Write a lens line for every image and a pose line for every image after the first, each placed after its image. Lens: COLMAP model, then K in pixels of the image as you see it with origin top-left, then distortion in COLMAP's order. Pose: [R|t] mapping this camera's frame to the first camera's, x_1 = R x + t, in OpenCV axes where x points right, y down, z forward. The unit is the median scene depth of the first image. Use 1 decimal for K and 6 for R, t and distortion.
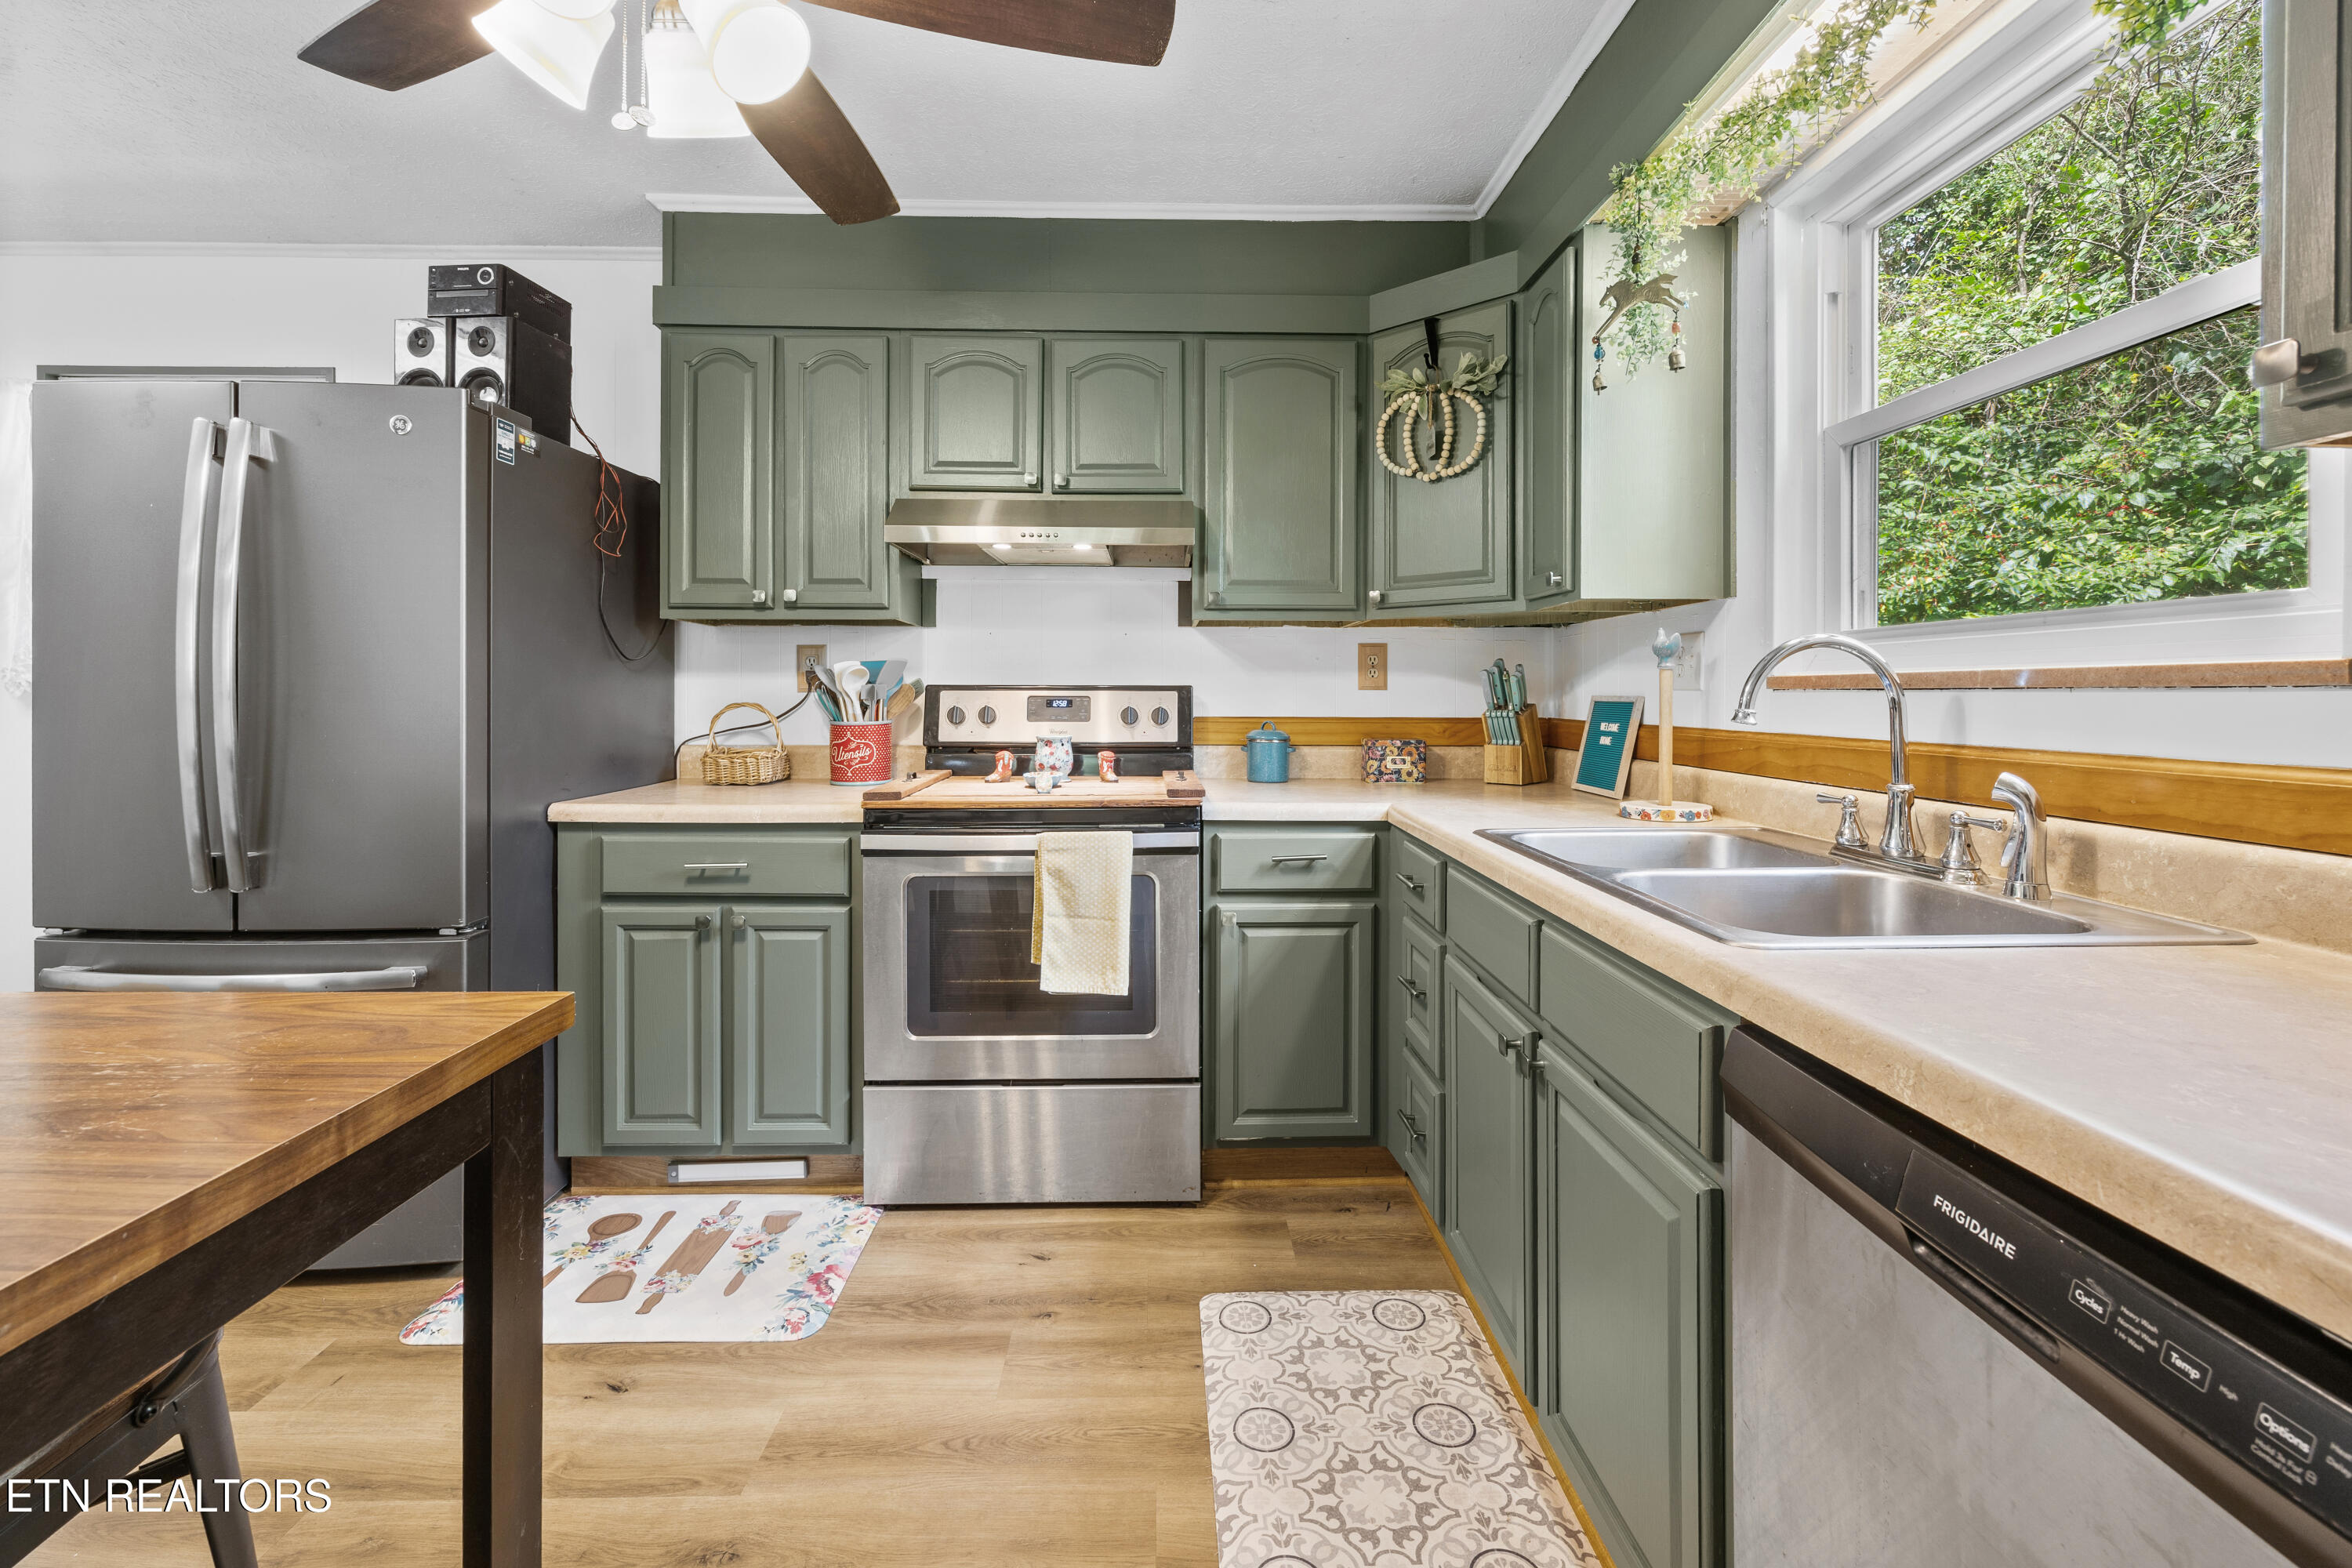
lens RADIAL K [[970.1, 0, 1187.6], [0, 970.1, 692.8], [0, 0, 1]] dist [-0.003223, -0.000122]
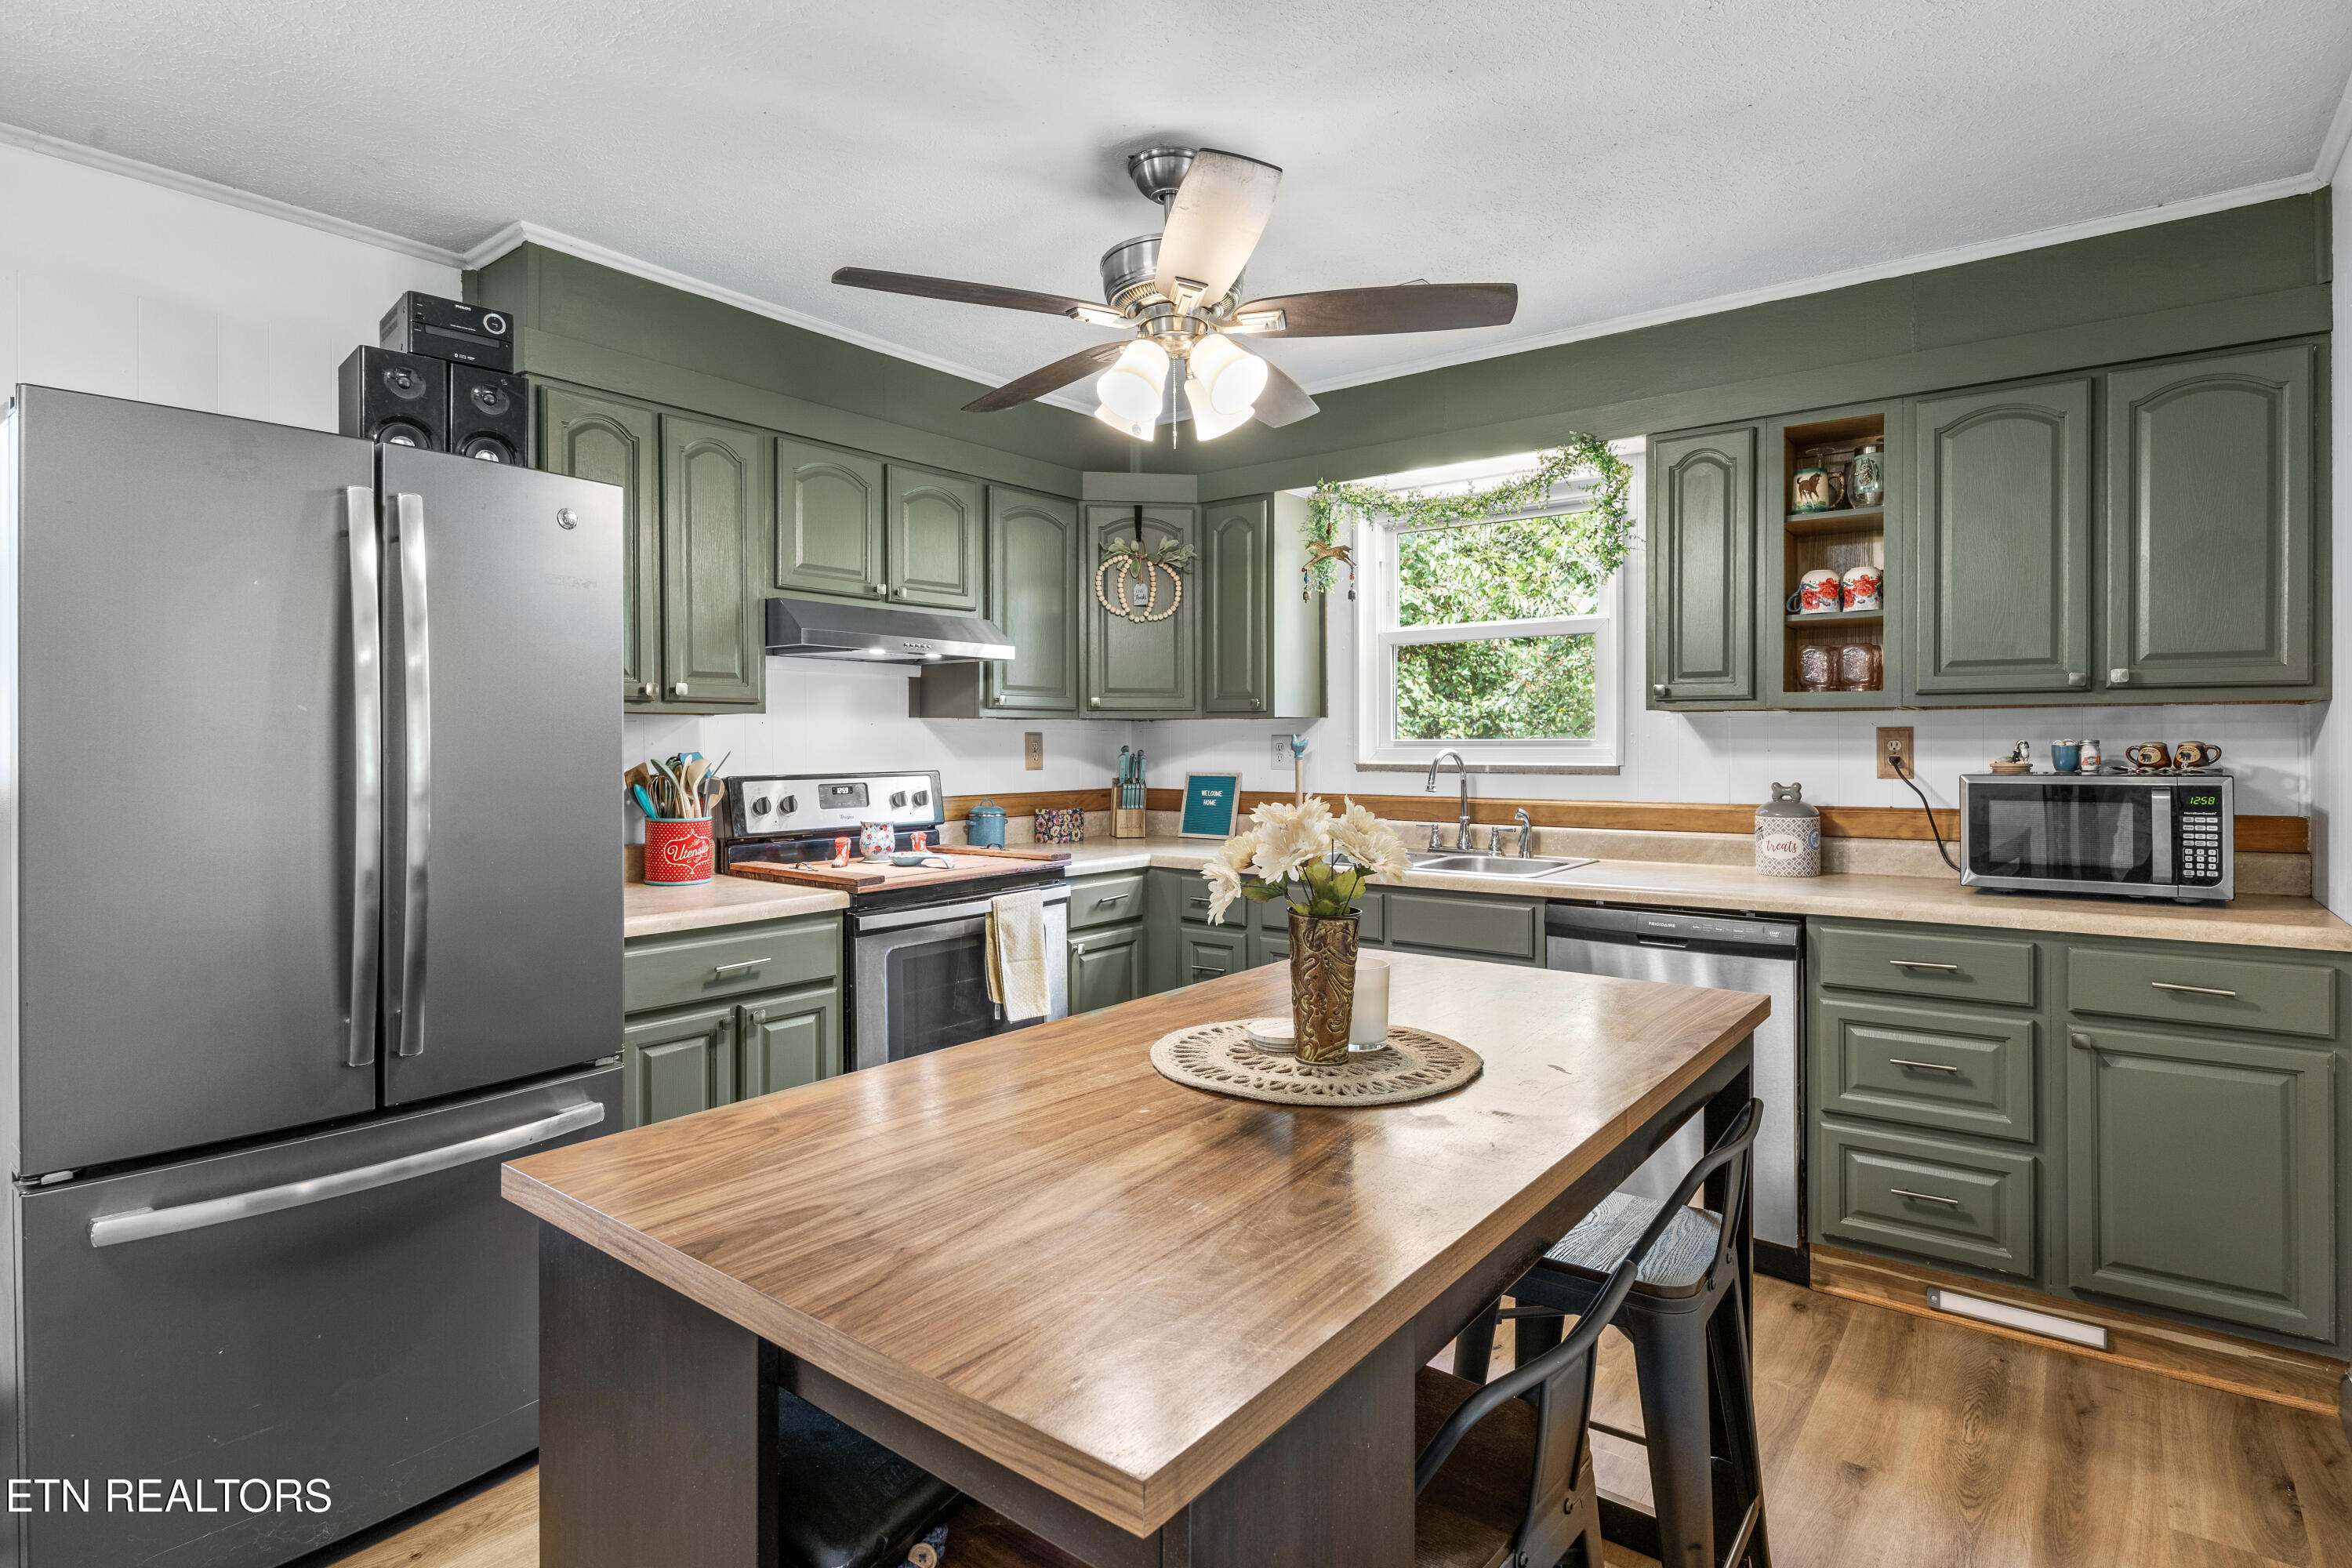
lens RADIAL K [[1199.0, 0, 1183.6], [0, 1199.0, 748.8], [0, 0, 1]] dist [-0.004316, -0.001506]
pose [[0.631798, -0.010246, 0.775066, -1.037223], [0.004448, 0.999944, 0.009593, -0.051830], [-0.775120, -0.002613, 0.631808, -0.136116]]
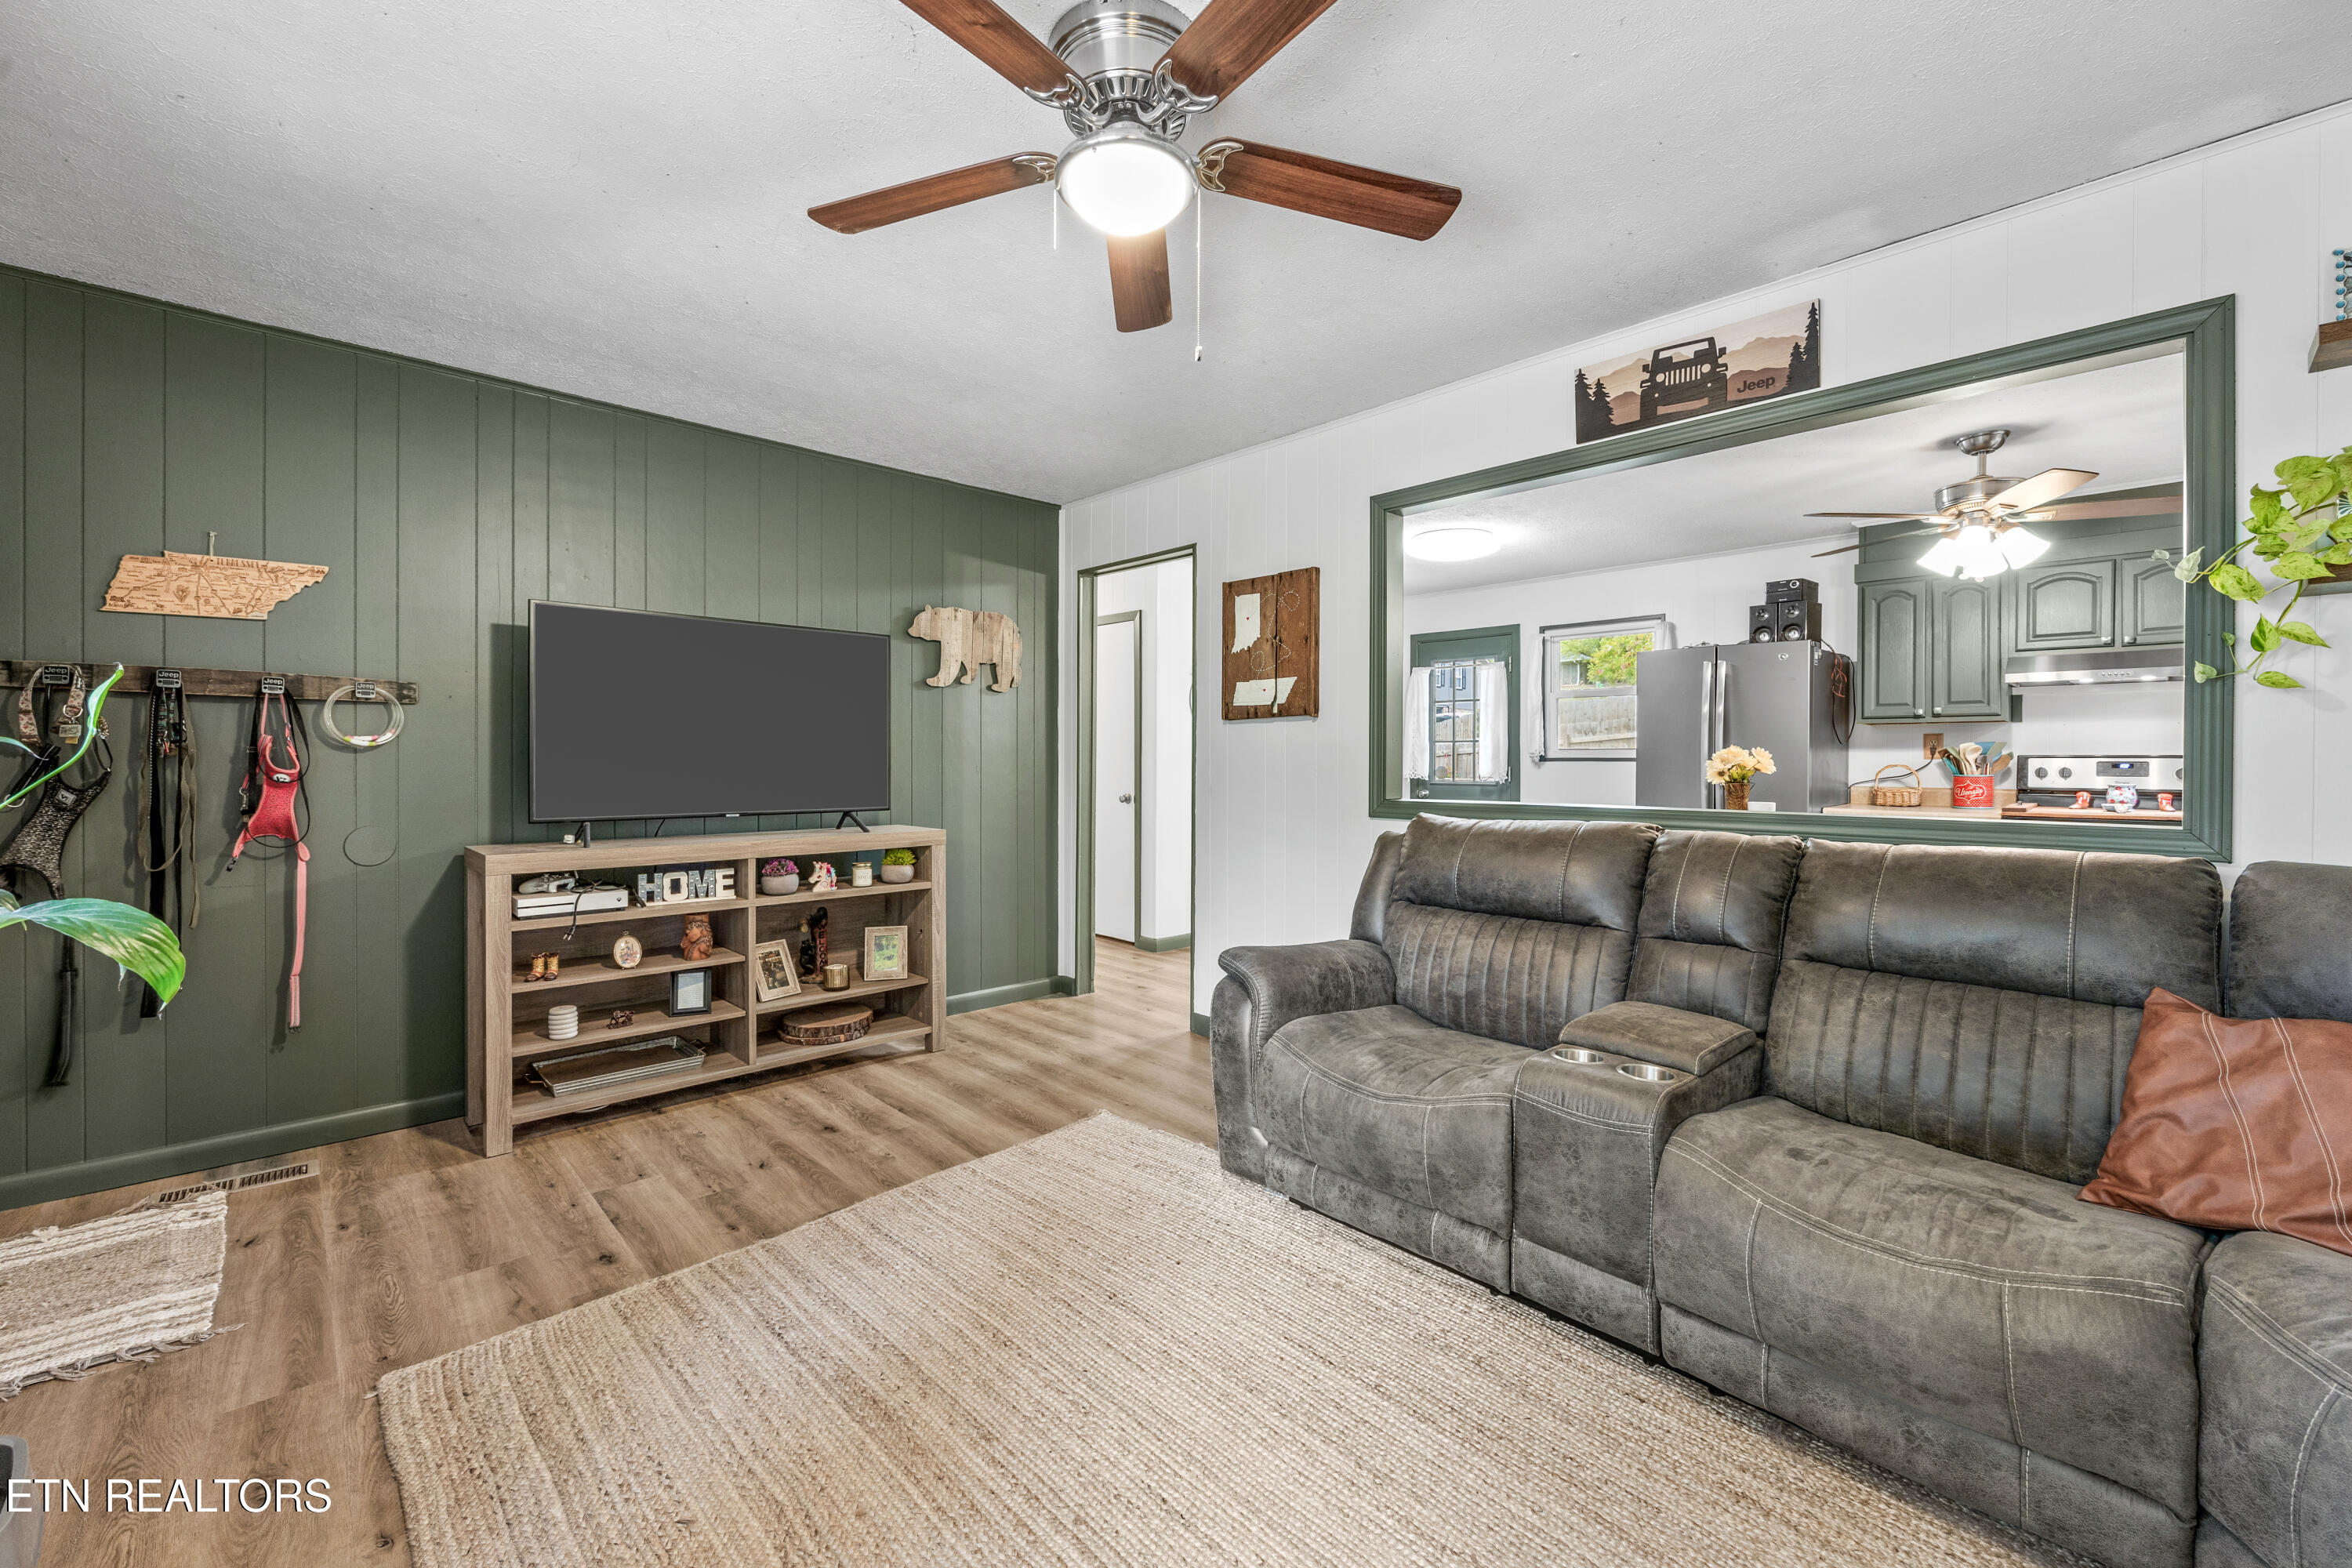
lens RADIAL K [[955.3, 0, 1170.4], [0, 955.3, 766.6], [0, 0, 1]] dist [-0.002808, 0.000519]
pose [[0.663117, 0.006223, -0.748490, 0.010129], [0.001323, 0.999954, 0.009487, -0.007221], [0.748514, -0.007281, 0.663079, -1.506953]]
